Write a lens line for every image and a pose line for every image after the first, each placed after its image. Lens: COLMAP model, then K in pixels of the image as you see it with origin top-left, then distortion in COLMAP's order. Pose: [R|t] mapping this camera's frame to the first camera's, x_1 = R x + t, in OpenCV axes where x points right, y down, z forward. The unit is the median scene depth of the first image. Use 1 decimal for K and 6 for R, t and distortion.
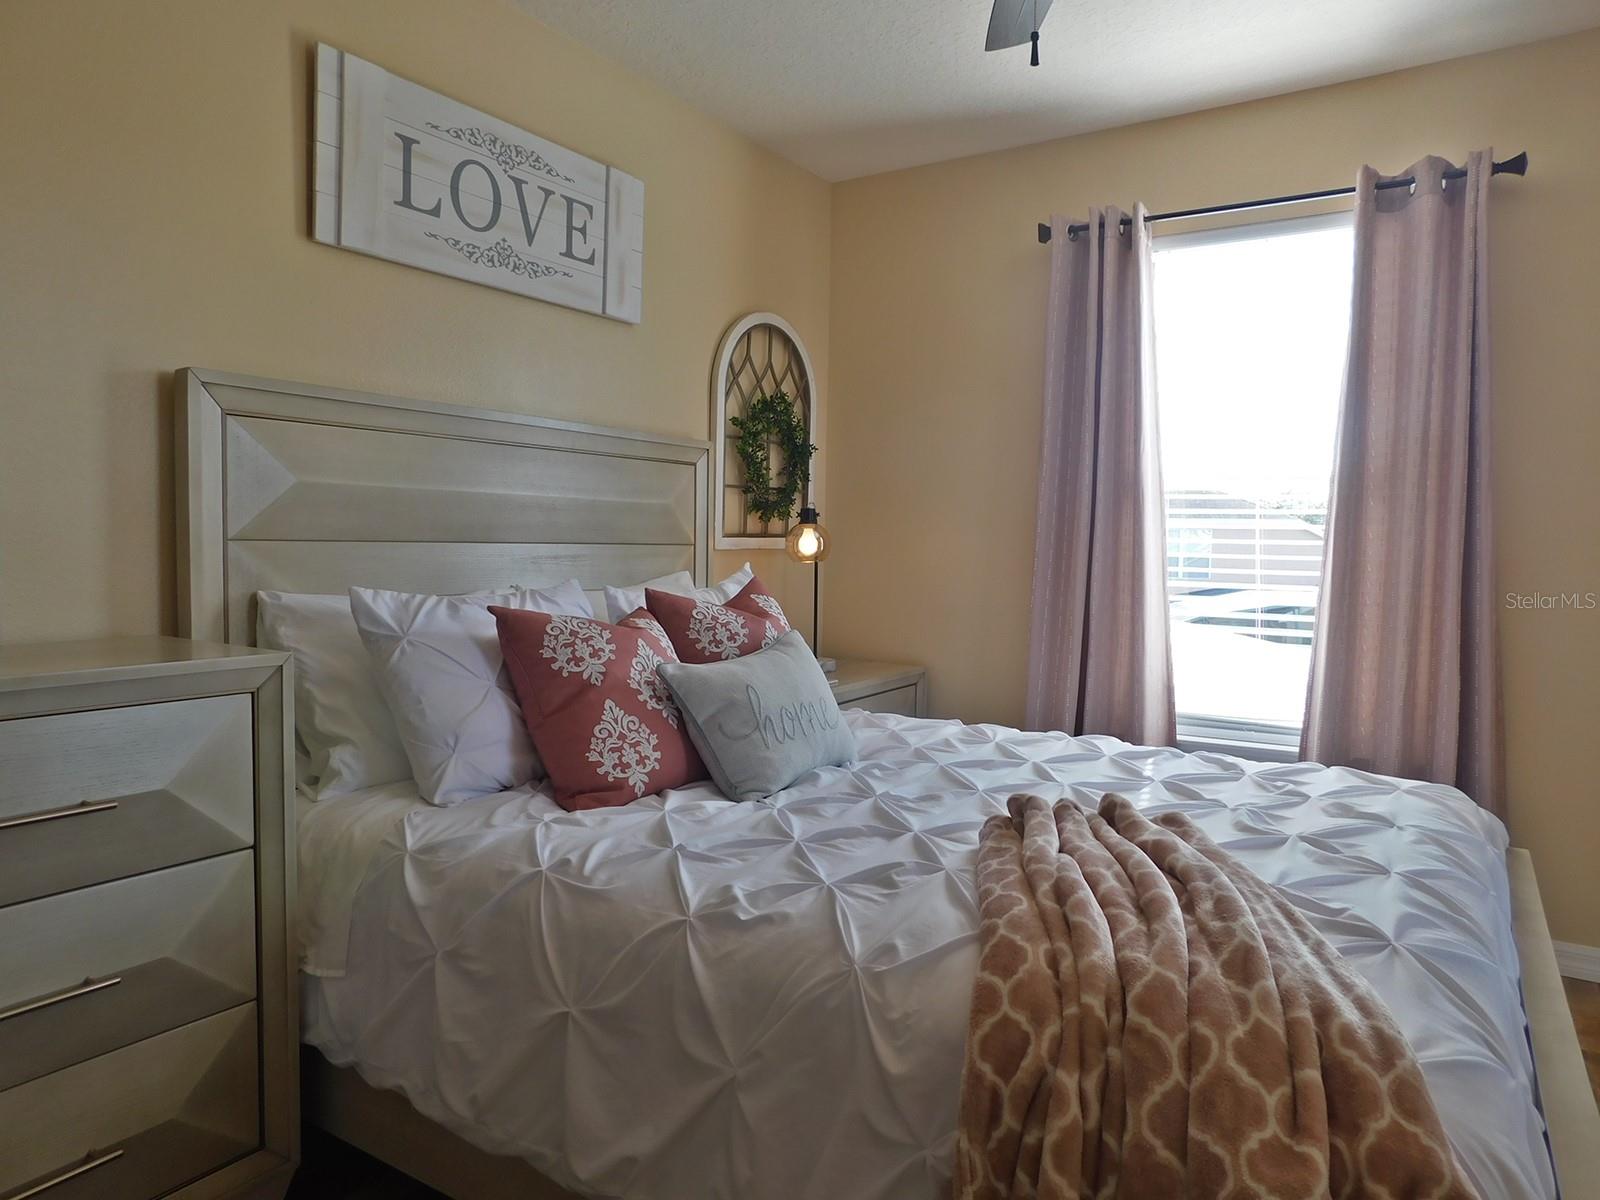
lens RADIAL K [[1061.3, 0, 786.3], [0, 1061.3, 601.5], [0, 0, 1]] dist [-0.067370, 0.048052]
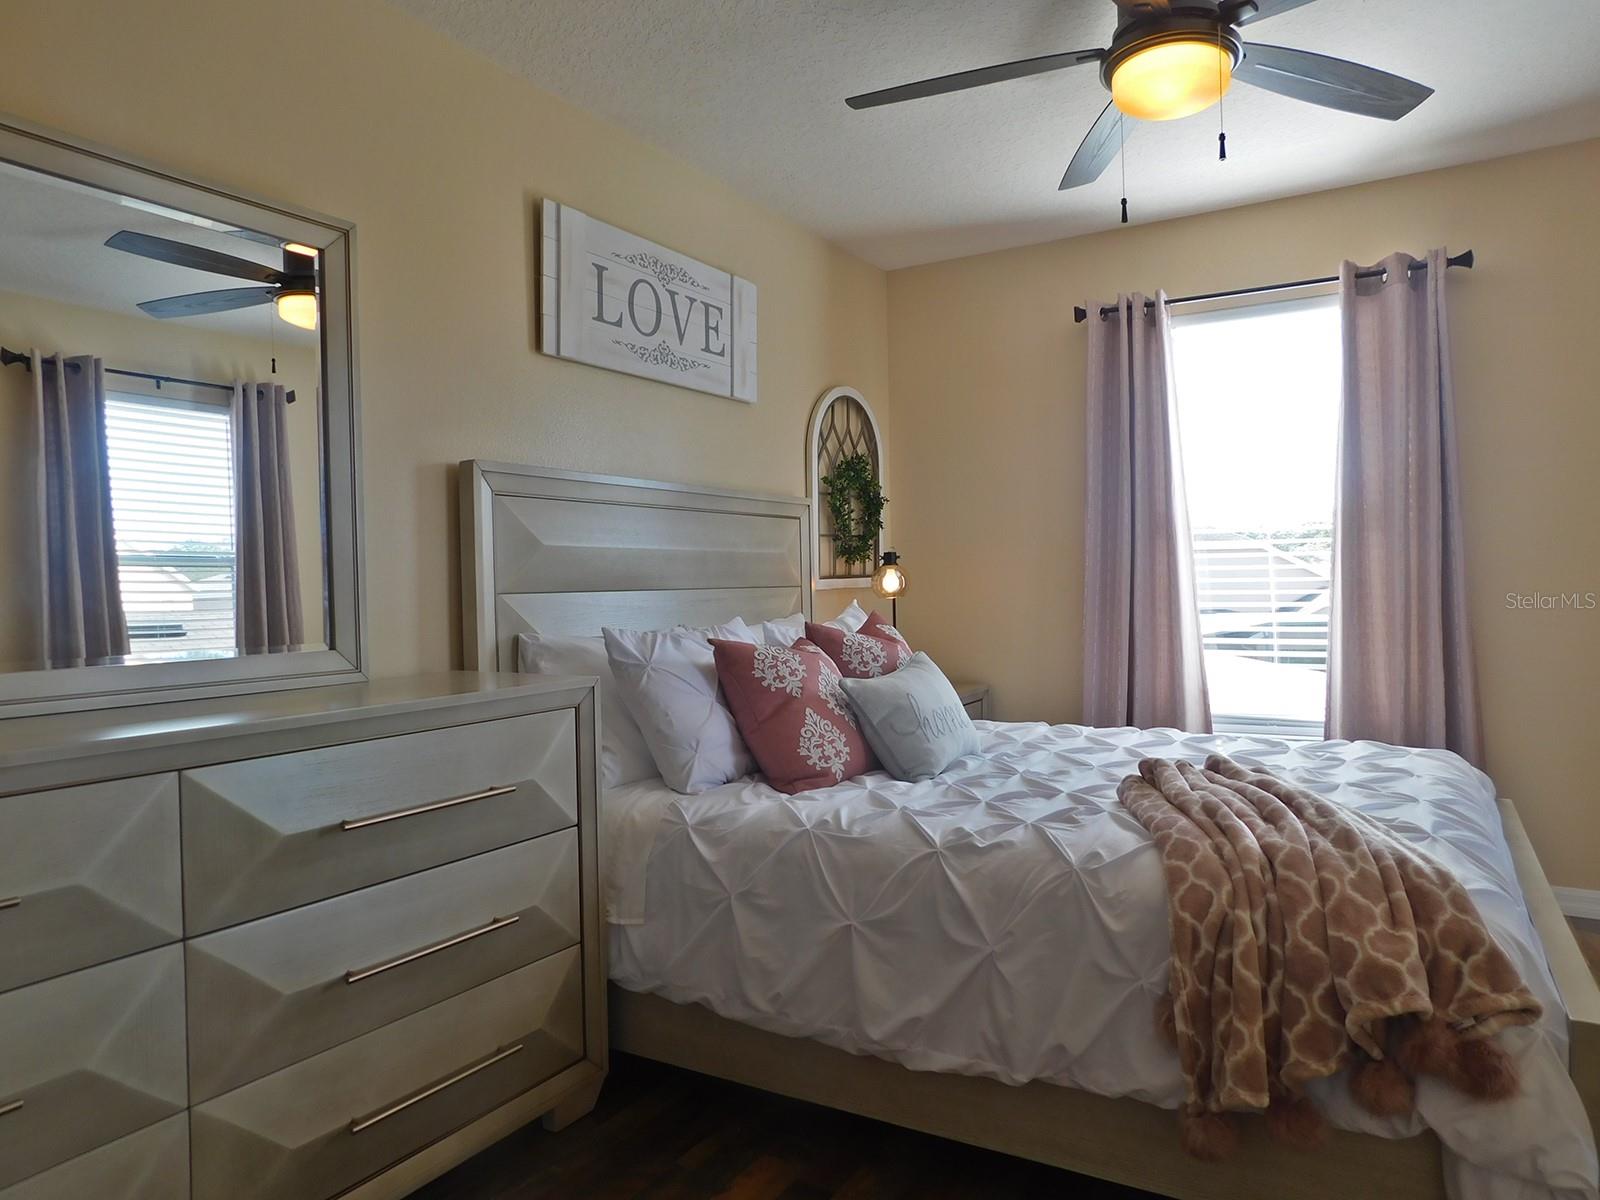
lens RADIAL K [[1061.3, 0, 790.7], [0, 1061.3, 601.2], [0, 0, 1]] dist [-0.067370, 0.048052]
pose [[0.998770, -0.036614, 0.033432, -0.226680], [0.037861, 0.998581, -0.037459, 0.011098], [-0.032013, 0.038678, 0.998739, -0.286004]]
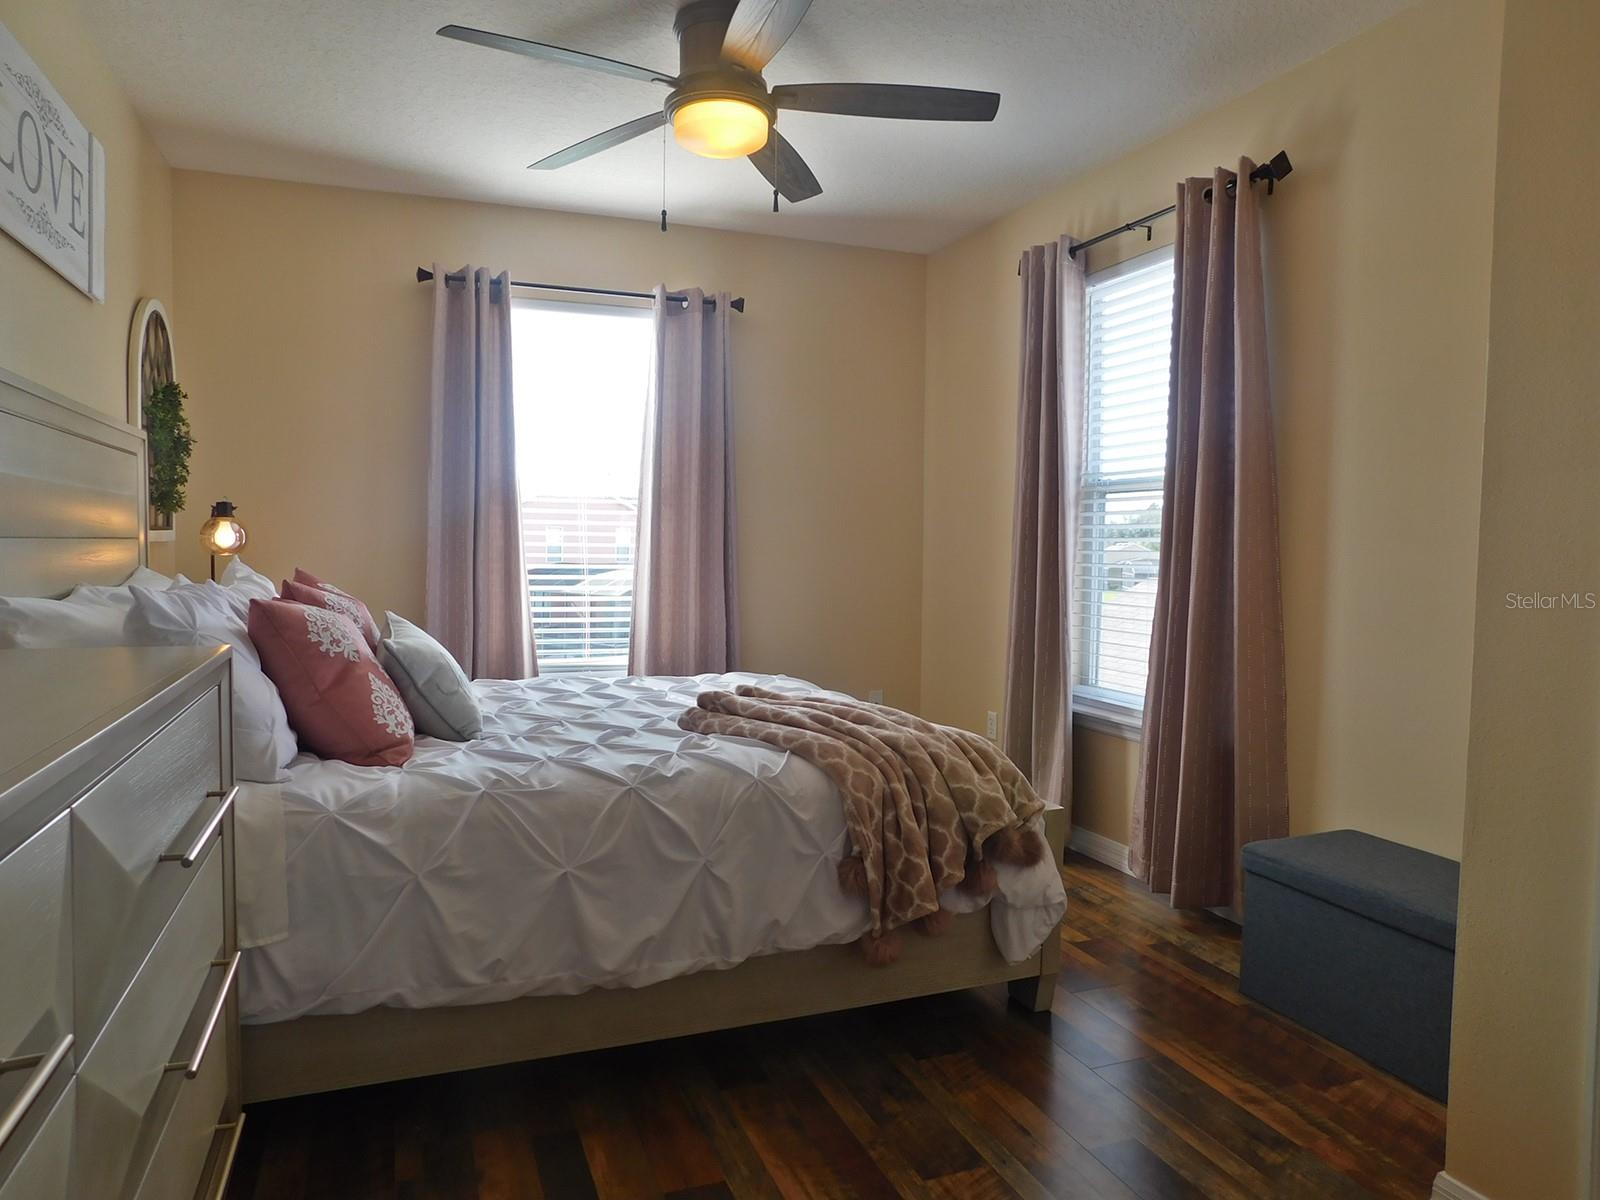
lens RADIAL K [[1061.3, 0, 812.6], [0, 1061.3, 596.2], [0, 0, 1]] dist [-0.067370, 0.048052]
pose [[0.576604, -0.048432, 0.815587, -0.826314], [0.041818, 0.998683, 0.029740, -0.005779], [-0.815953, 0.016958, 0.577870, -0.071070]]
